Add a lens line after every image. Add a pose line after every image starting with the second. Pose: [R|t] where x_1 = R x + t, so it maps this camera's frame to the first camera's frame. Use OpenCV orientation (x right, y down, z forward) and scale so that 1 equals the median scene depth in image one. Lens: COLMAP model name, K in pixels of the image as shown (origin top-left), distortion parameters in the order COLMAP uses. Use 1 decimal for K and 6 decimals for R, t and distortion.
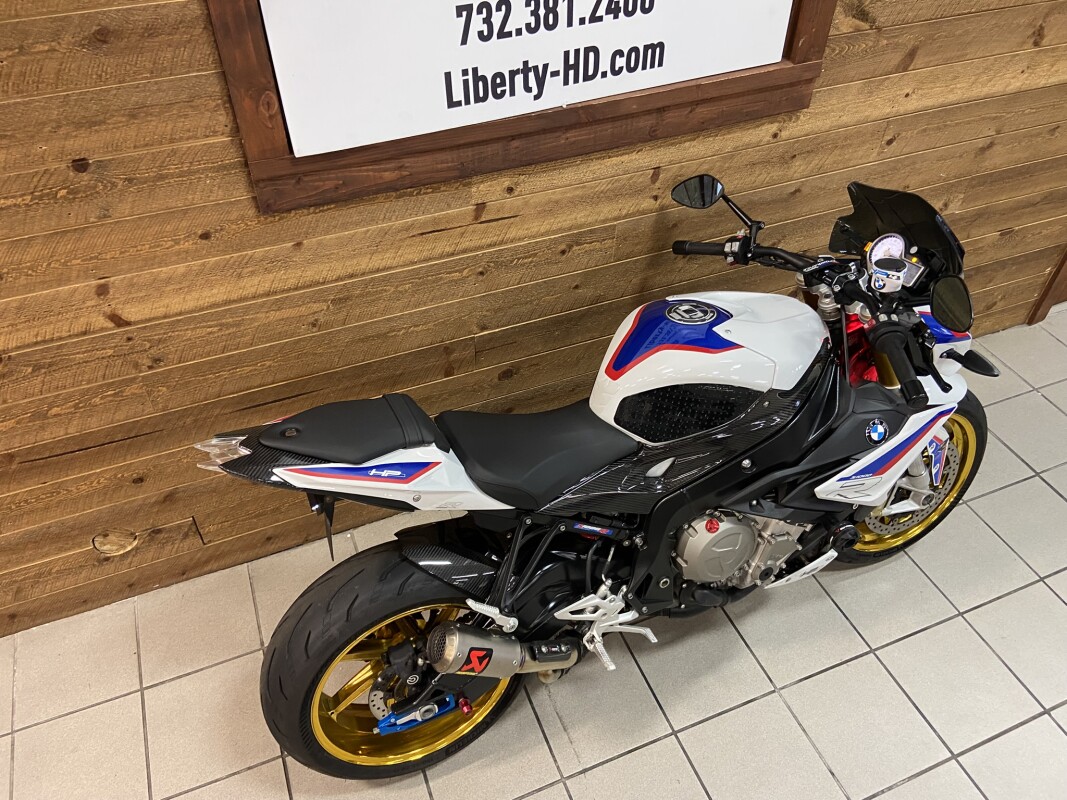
lens RADIAL K [[807.0, 0, 528.8], [0, 807.0, 402.6], [0, 0, 1]] dist [0.116094, -0.150524]
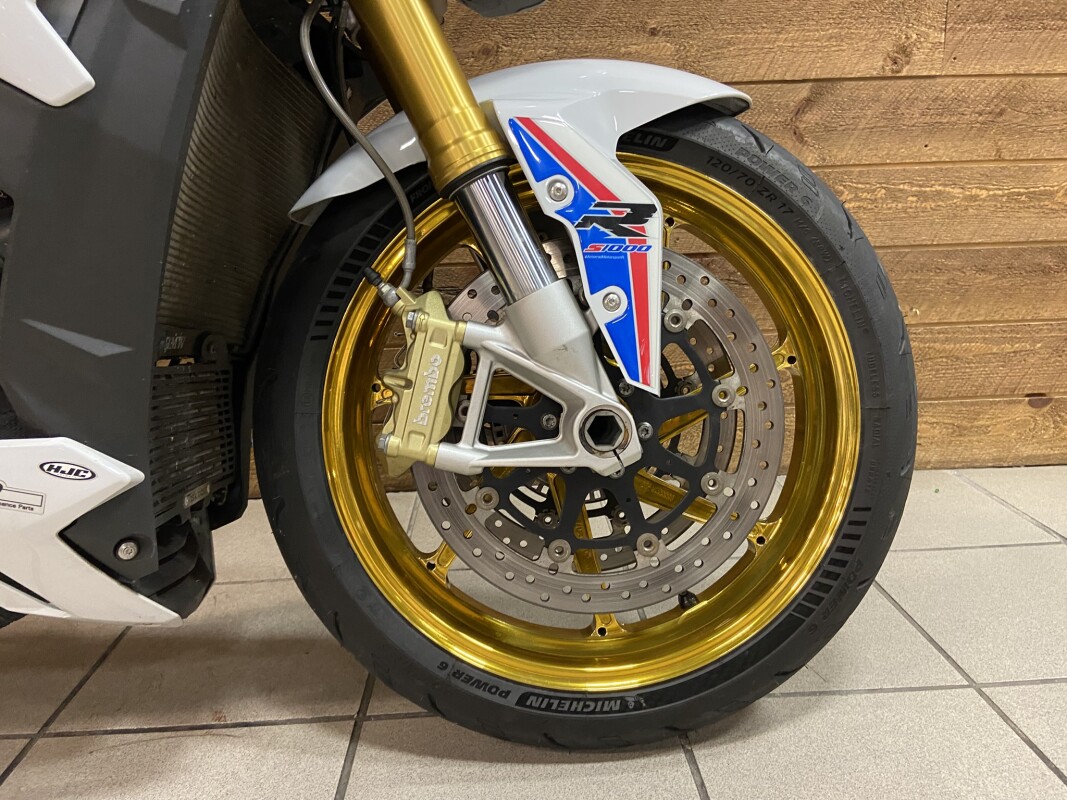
lens RADIAL K [[806.3, 0, 536.9], [0, 806.3, 395.9], [0, 0, 1]] dist [0.114839, -0.150921]
pose [[0.940537, 0.045666, -0.336608, 0.686057], [-0.207595, 0.861618, -0.463161, 0.299499], [0.268877, 0.505499, 0.819864, 0.930727]]
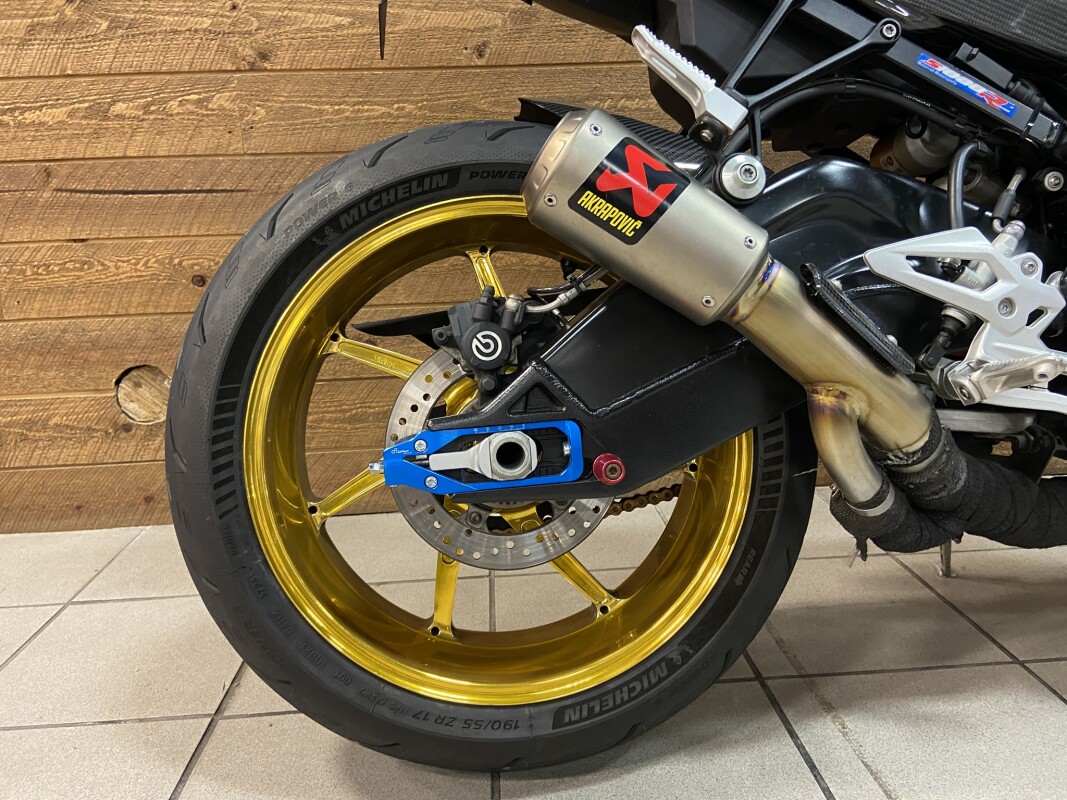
lens RADIAL K [[806.3, 0, 536.9], [0, 806.3, 395.9], [0, 0, 1]] dist [0.114839, -0.150921]
pose [[0.947527, 0.025214, -0.318679, 0.008767], [-0.186434, 0.853383, -0.486805, 0.521128], [0.259681, 0.520674, 0.813305, 0.655887]]
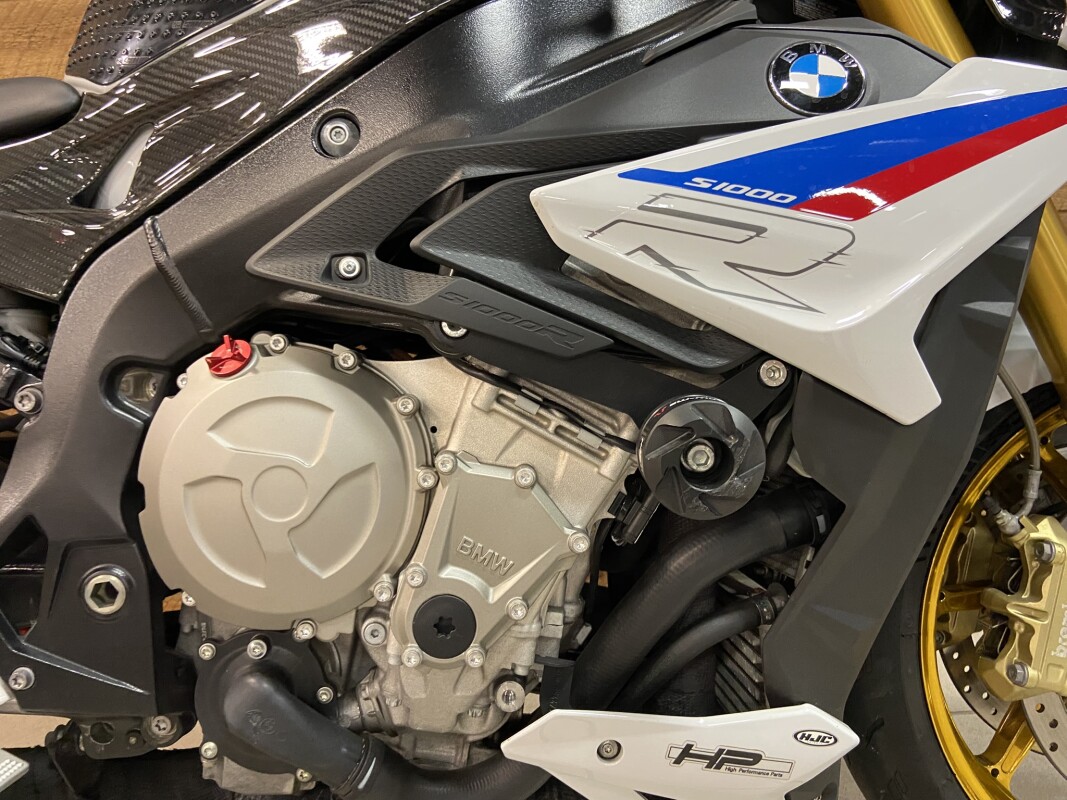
lens RADIAL K [[808.8, 0, 534.0], [0, 808.8, 384.2], [0, 0, 1]] dist [0.119139, -0.151625]
pose [[0.931458, 0.013729, -0.363591, 0.434398], [-0.205375, 0.844718, -0.494240, 0.282394], [0.300346, 0.535036, 0.789638, 0.793423]]
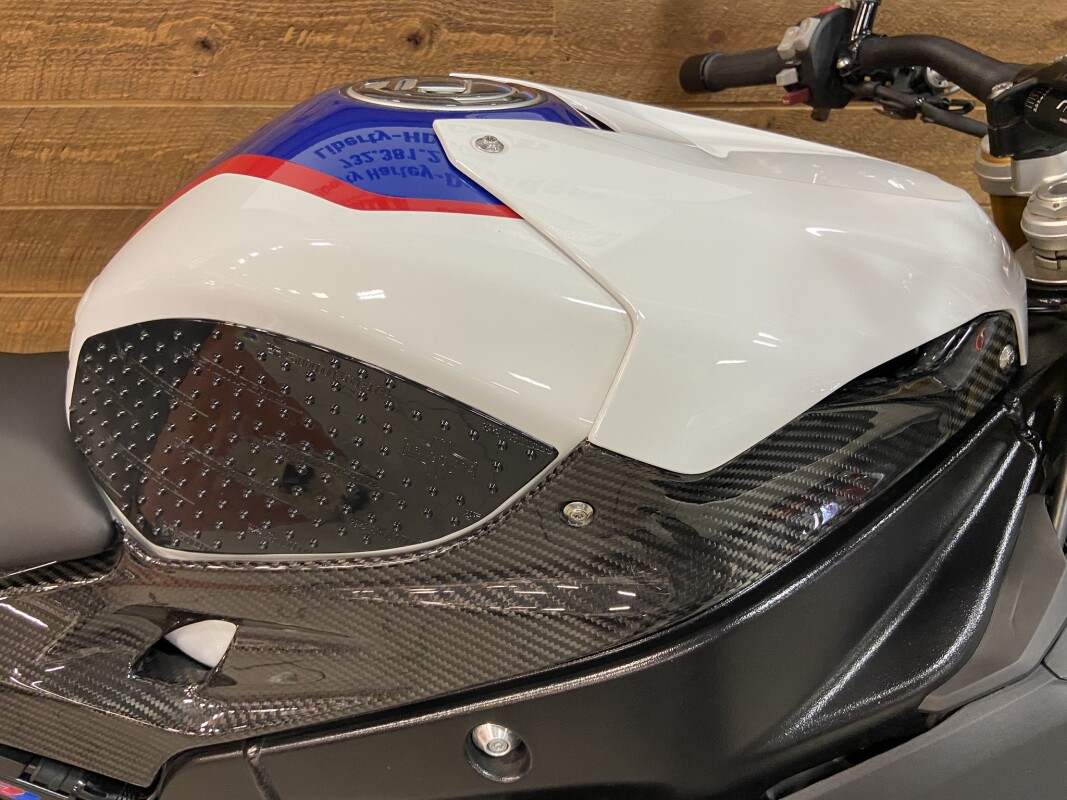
lens RADIAL K [[808.8, 0, 534.0], [0, 808.8, 384.2], [0, 0, 1]] dist [0.119139, -0.151625]
pose [[0.930308, 0.230955, -0.284933, 0.309026], [-0.249044, 0.968074, -0.028449, -0.018508], [0.269265, 0.097428, 0.958125, 0.735037]]
